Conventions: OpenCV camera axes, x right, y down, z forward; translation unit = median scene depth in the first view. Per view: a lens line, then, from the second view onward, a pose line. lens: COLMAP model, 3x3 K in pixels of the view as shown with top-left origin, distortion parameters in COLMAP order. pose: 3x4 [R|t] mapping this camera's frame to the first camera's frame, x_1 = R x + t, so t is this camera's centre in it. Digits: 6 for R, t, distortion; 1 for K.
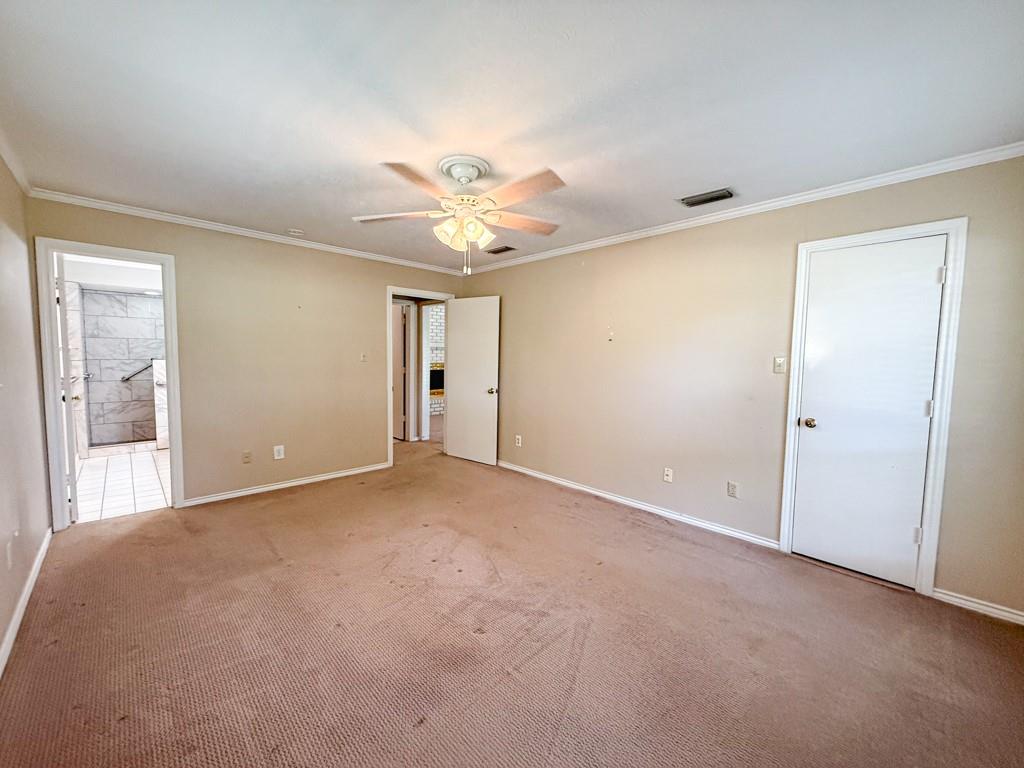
lens RADIAL K [[407.2, 0, 515.3], [0, 407.2, 384.7], [0, 0, 1]] dist [-0.000554, 0.000542]
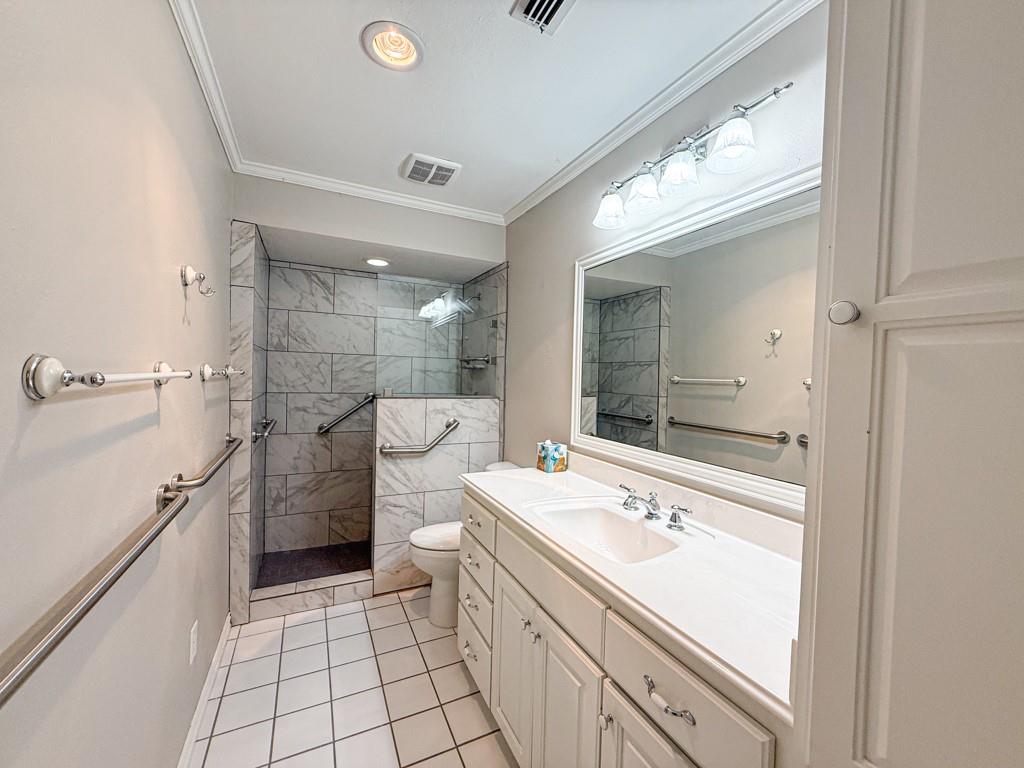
lens RADIAL K [[407.2, 0, 513.9], [0, 407.2, 384.7], [0, 0, 1]] dist [-0.000554, 0.000542]
pose [[0.952426, 0.022218, -0.303960, -0.568683], [-0.038789, 0.998066, -0.048586, -0.057151], [0.302292, 0.058064, 0.951445, 0.574084]]
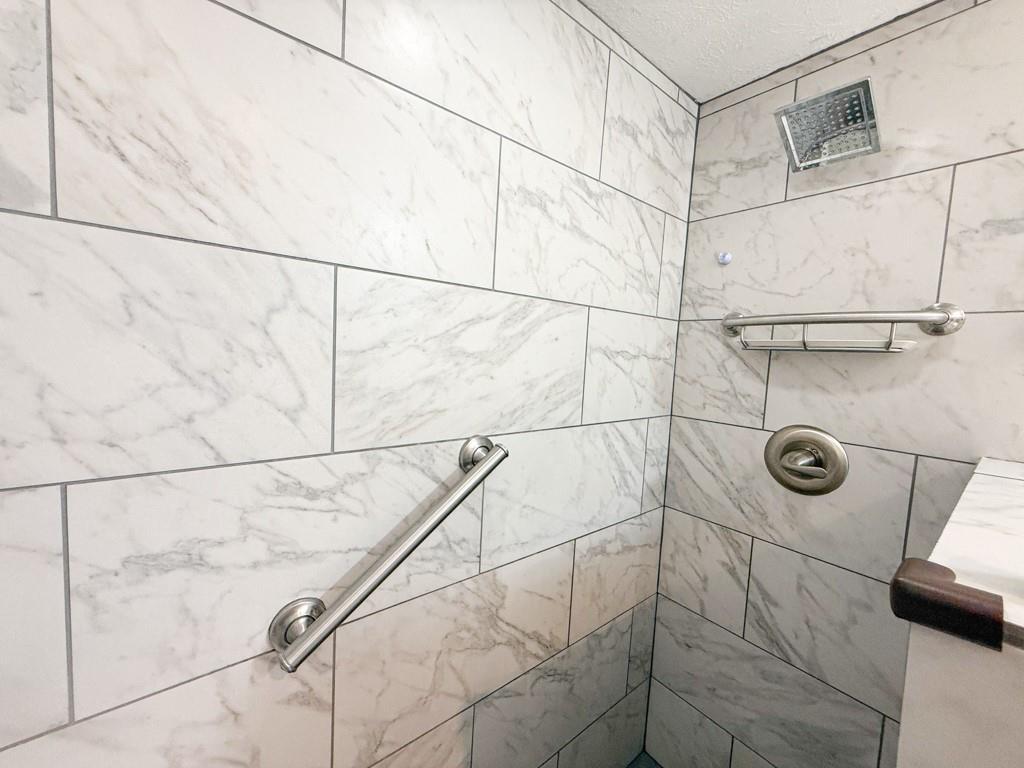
lens RADIAL K [[407.2, 0, 513.6], [0, 407.2, 384.0], [0, 0, 1]] dist [-0.000554, 0.000542]
pose [[0.995659, 0.041470, -0.083329, -0.902523], [-0.041448, 0.999139, 0.001997, -0.084777], [0.083340, 0.001465, 0.996520, 0.904150]]
